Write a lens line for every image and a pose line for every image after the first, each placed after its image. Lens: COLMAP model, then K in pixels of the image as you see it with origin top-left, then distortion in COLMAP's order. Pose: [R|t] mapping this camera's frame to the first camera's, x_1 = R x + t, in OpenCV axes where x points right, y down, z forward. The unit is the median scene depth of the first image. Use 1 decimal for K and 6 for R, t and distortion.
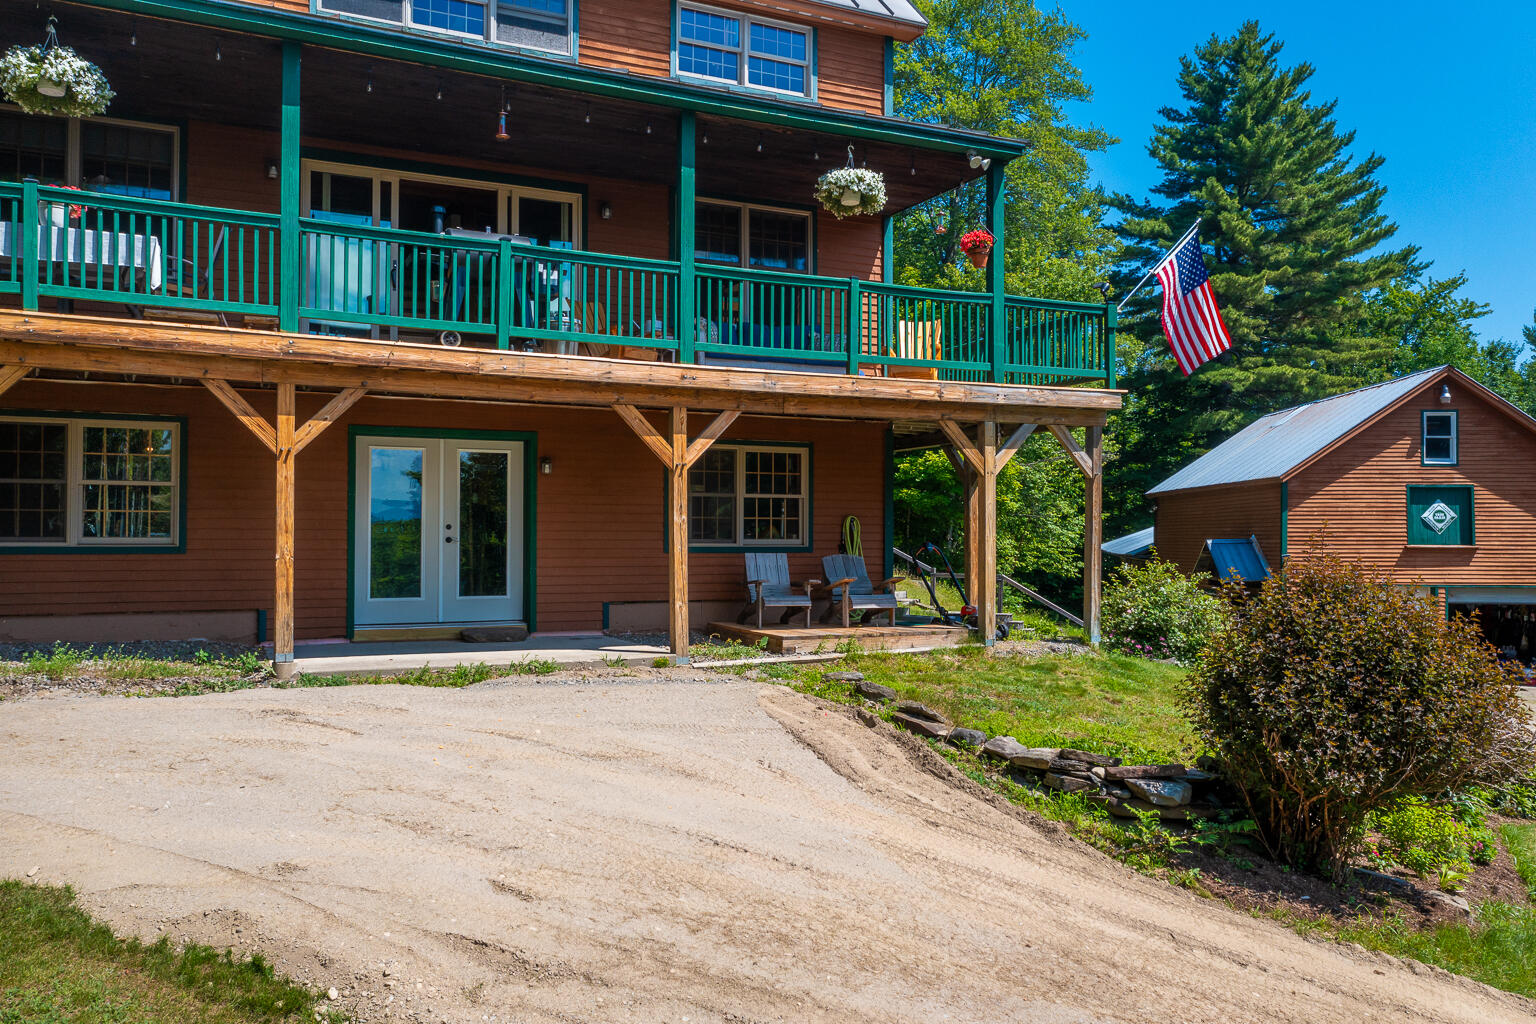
lens RADIAL K [[1205.3, 0, 769.0], [0, 1205.3, 506.8], [0, 0, 1]] dist [-0.013502, 0.007024]
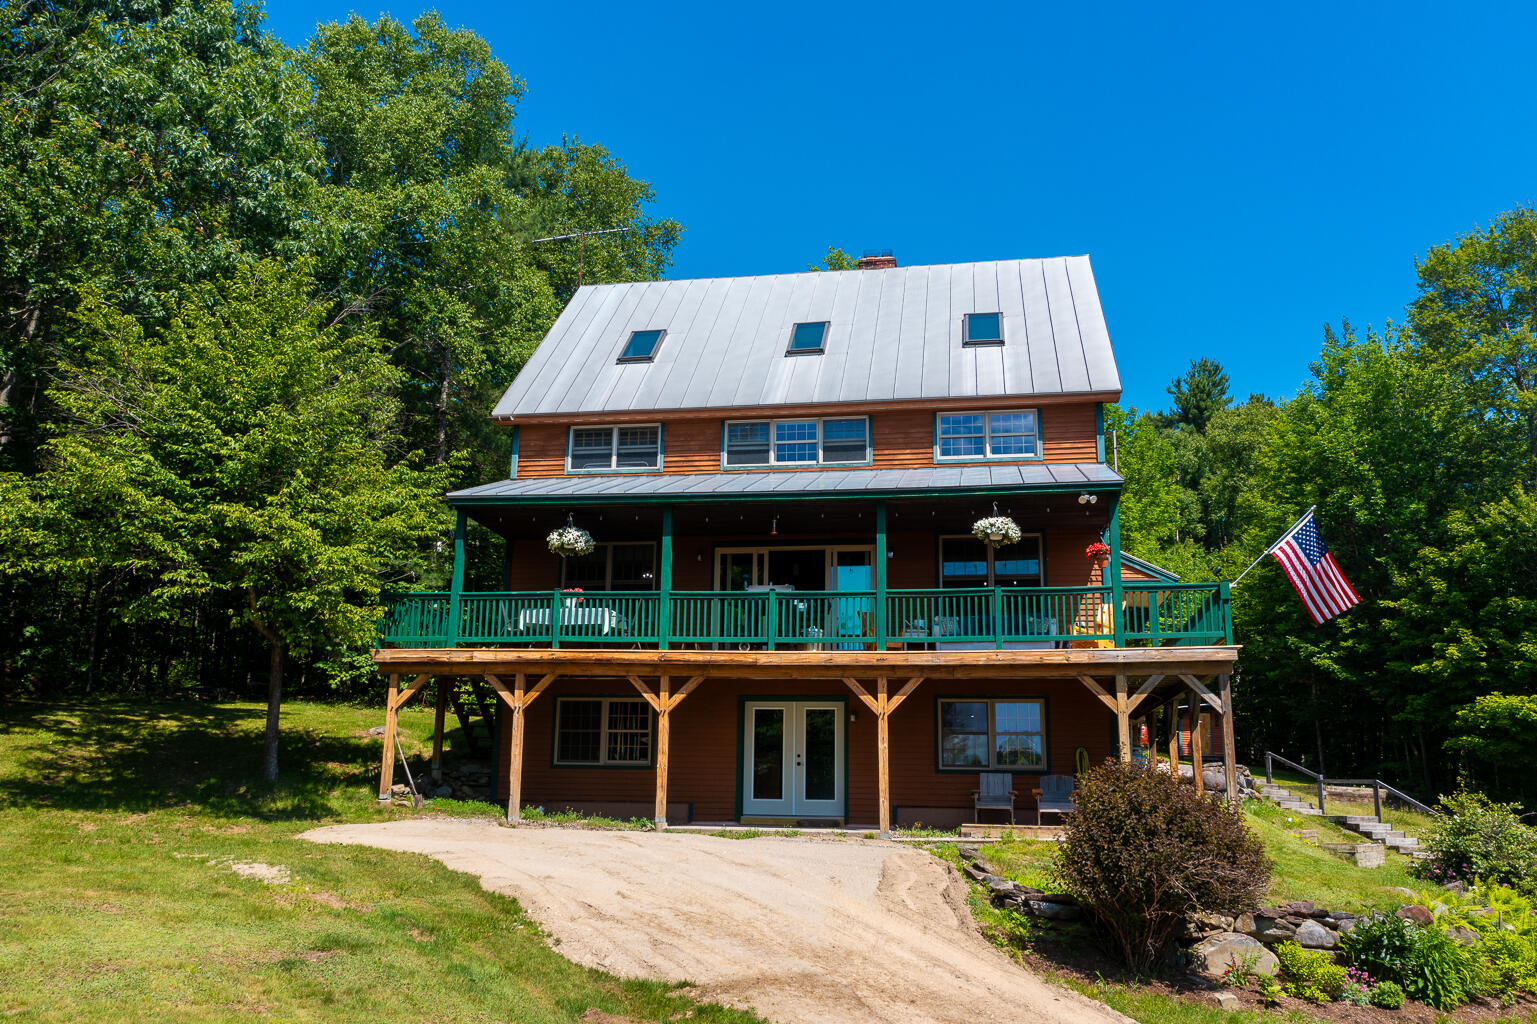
lens RADIAL K [[1212.4, 0, 768.5], [0, 1212.4, 512.0], [0, 0, 1]] dist [-0.023346, 0.018195]
pose [[0.813694, -0.123618, -0.567998, 0.626176], [0.000756, 0.977351, -0.211625, 0.038282], [0.581294, 0.171769, 0.795357, -0.361817]]
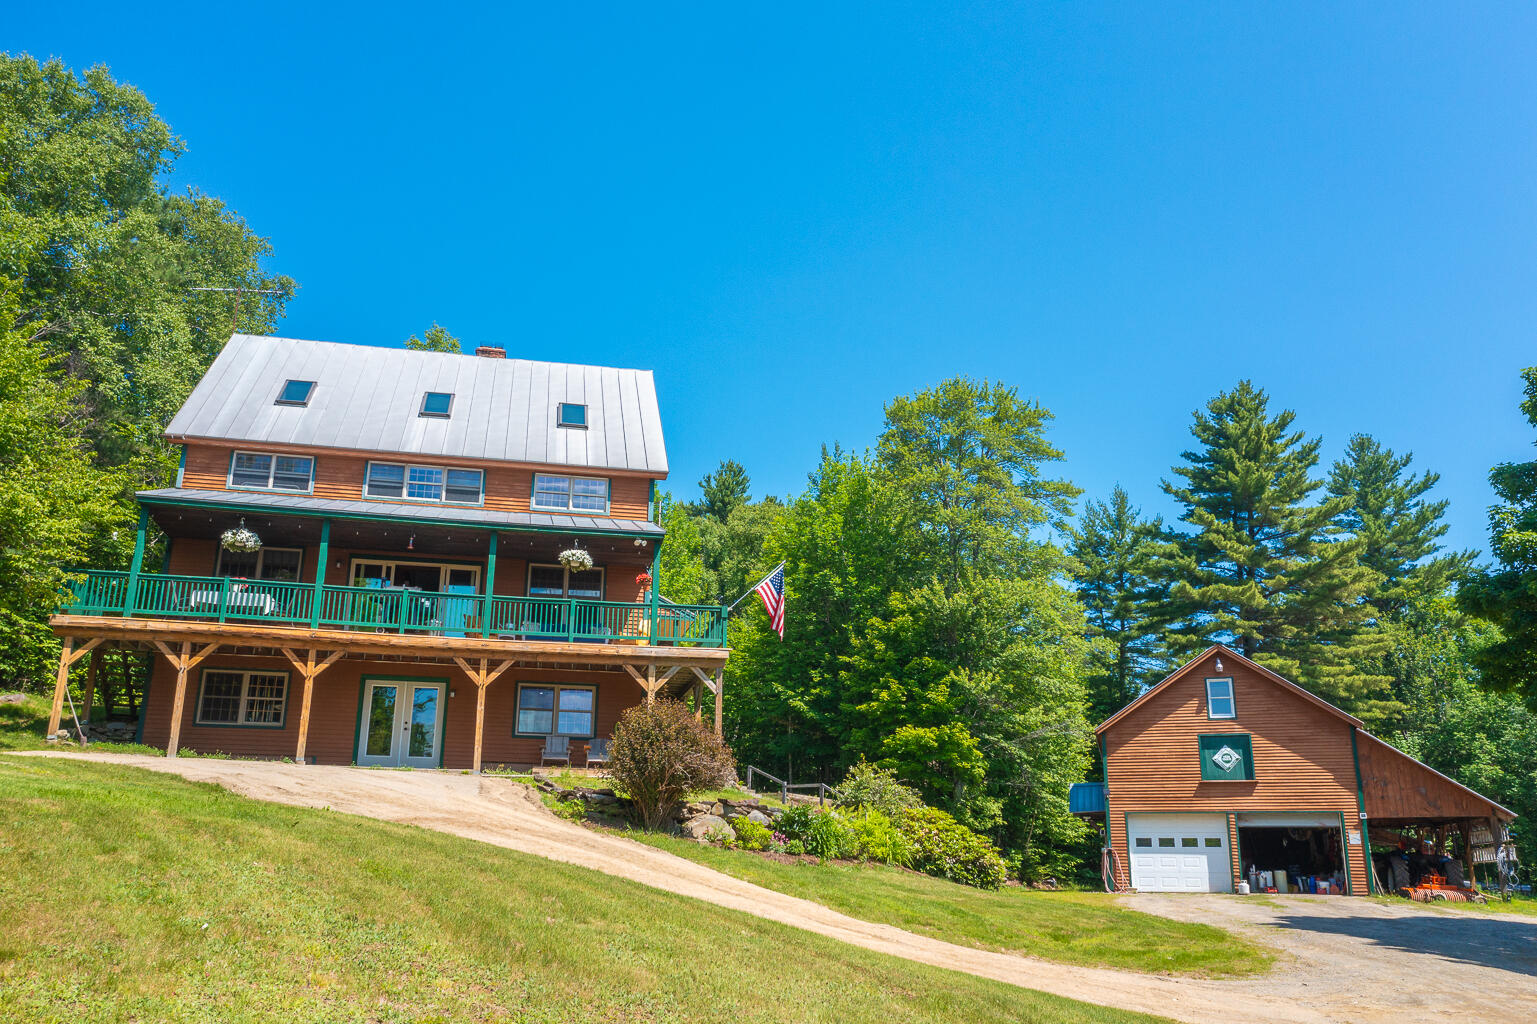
lens RADIAL K [[1176.9, 0, 758.8], [0, 1176.9, 510.5], [0, 0, 1]] dist [-0.016738, -0.000135]
pose [[0.972459, -0.063832, -0.224164, 0.764307], [0.000070, 0.961847, -0.273588, 0.206173], [0.233075, 0.266038, 0.935361, -0.823788]]
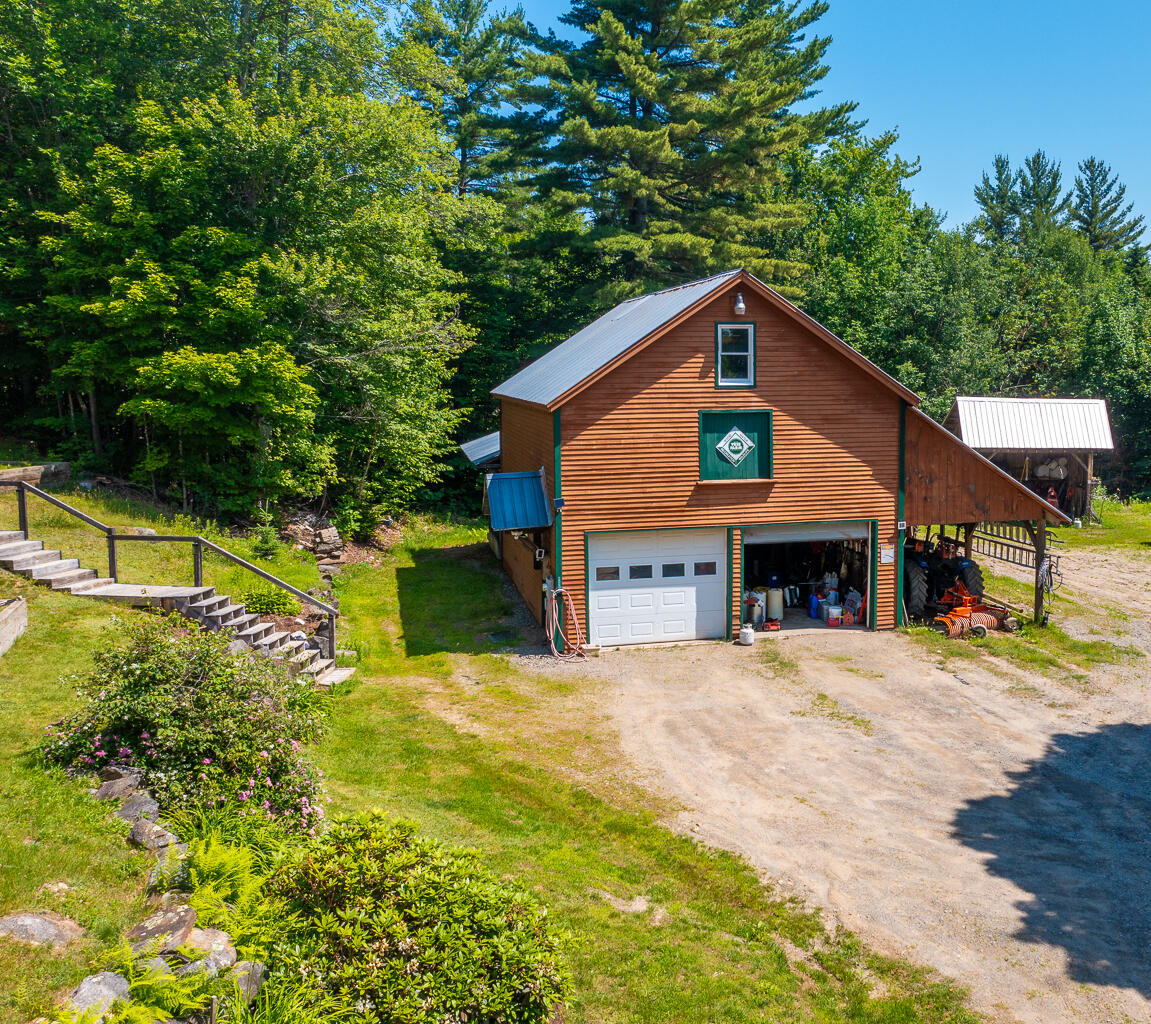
lens RADIAL K [[1227.0, 0, 759.7], [0, 1227.0, 506.7], [0, 0, 1]] dist [-0.001216, 0.002559]
pose [[0.935948, -0.048609, 0.348768, 0.551652], [0.001459, 0.990954, 0.134197, -0.141286], [-0.352136, -0.125093, 0.927552, 0.350811]]
